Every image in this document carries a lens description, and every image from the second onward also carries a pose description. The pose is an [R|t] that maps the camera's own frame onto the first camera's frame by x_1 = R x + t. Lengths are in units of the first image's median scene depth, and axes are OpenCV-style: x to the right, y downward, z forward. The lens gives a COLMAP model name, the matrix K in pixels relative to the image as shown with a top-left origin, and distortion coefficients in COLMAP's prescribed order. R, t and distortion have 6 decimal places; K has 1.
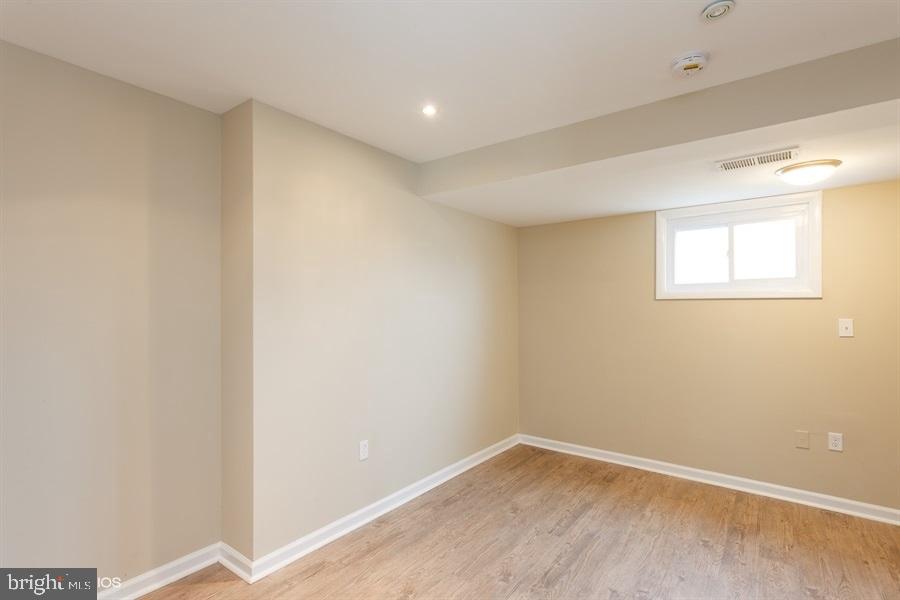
lens RADIAL K [[430.0, 0, 444.7], [0, 430.0, 303.2], [0, 0, 1]] dist [-0.010513, 0.001082]
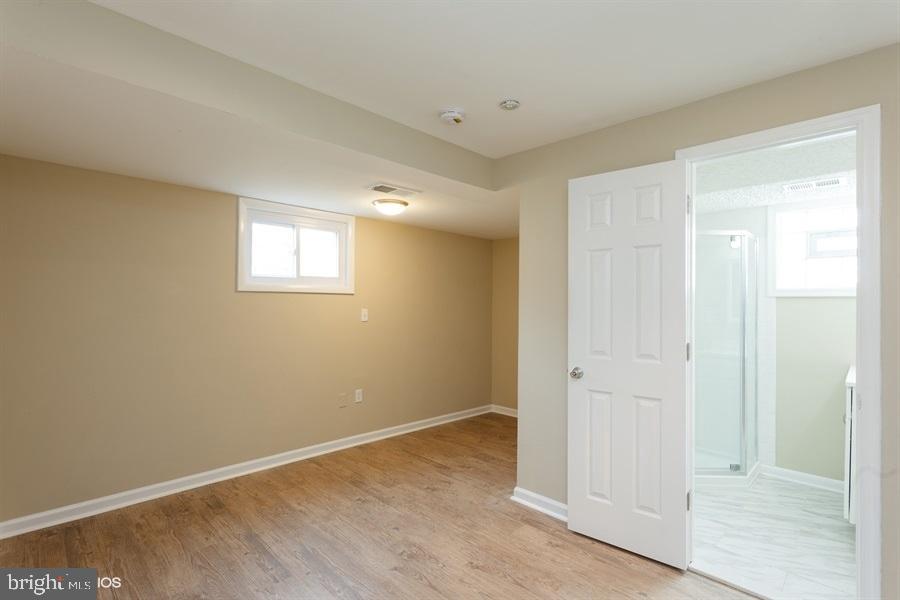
lens RADIAL K [[430.0, 0, 446.0], [0, 430.0, 301.2], [0, 0, 1]] dist [-0.010513, 0.001082]
pose [[0.122140, 0.002063, 0.992511, -0.446144], [-0.018375, 0.999831, 0.000183, 0.004877], [-0.992343, -0.018260, 0.122157, 0.522850]]
